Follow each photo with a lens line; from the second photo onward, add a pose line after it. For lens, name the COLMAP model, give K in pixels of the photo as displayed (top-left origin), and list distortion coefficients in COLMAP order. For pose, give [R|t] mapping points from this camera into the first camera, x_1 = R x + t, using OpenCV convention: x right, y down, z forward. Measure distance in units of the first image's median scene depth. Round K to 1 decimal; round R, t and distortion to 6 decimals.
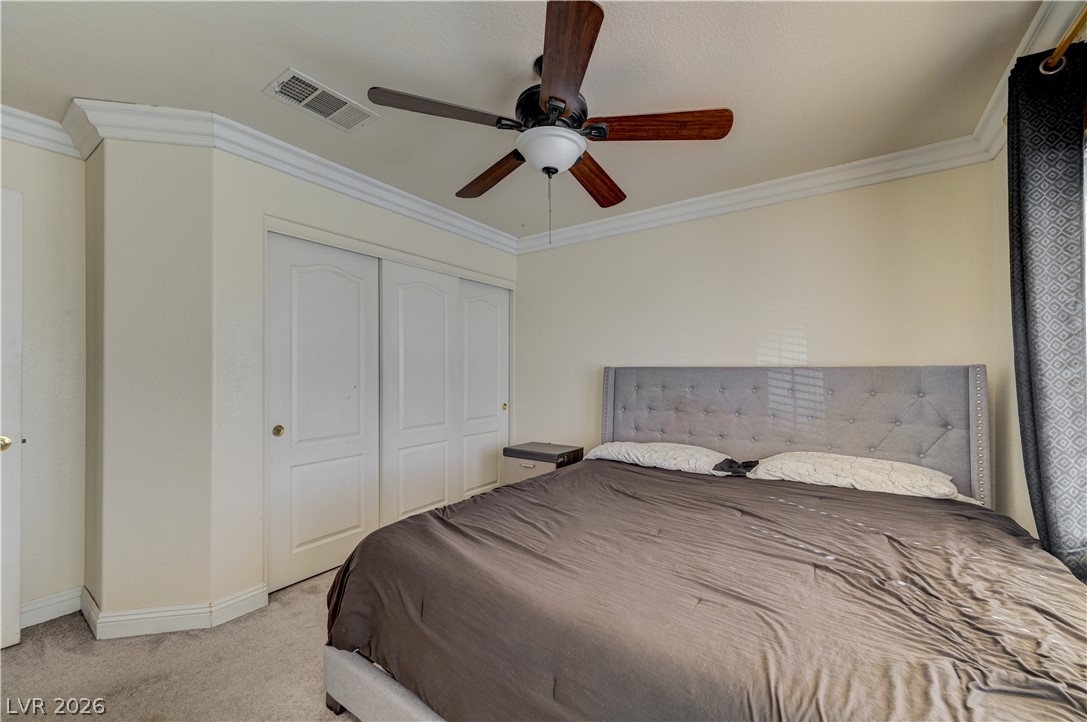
lens RADIAL K [[428.0, 0, 545.1], [0, 428.0, 364.7], [0, 0, 1]] dist [0.003219, 0.000229]
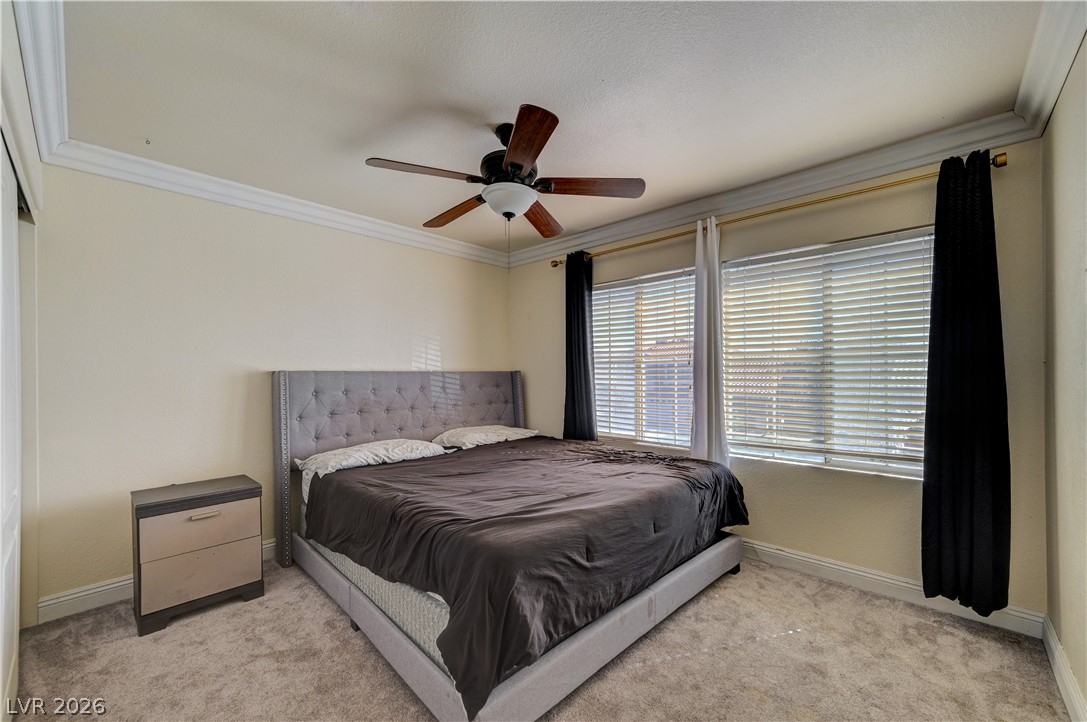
lens RADIAL K [[428.0, 0, 543.8], [0, 428.0, 369.3], [0, 0, 1]] dist [0.003219, 0.000229]
pose [[0.157404, 0.007431, 0.987506, -0.746409], [-0.005510, 0.999963, -0.006646, 0.005584], [-0.987519, -0.004395, 0.157439, 0.433678]]
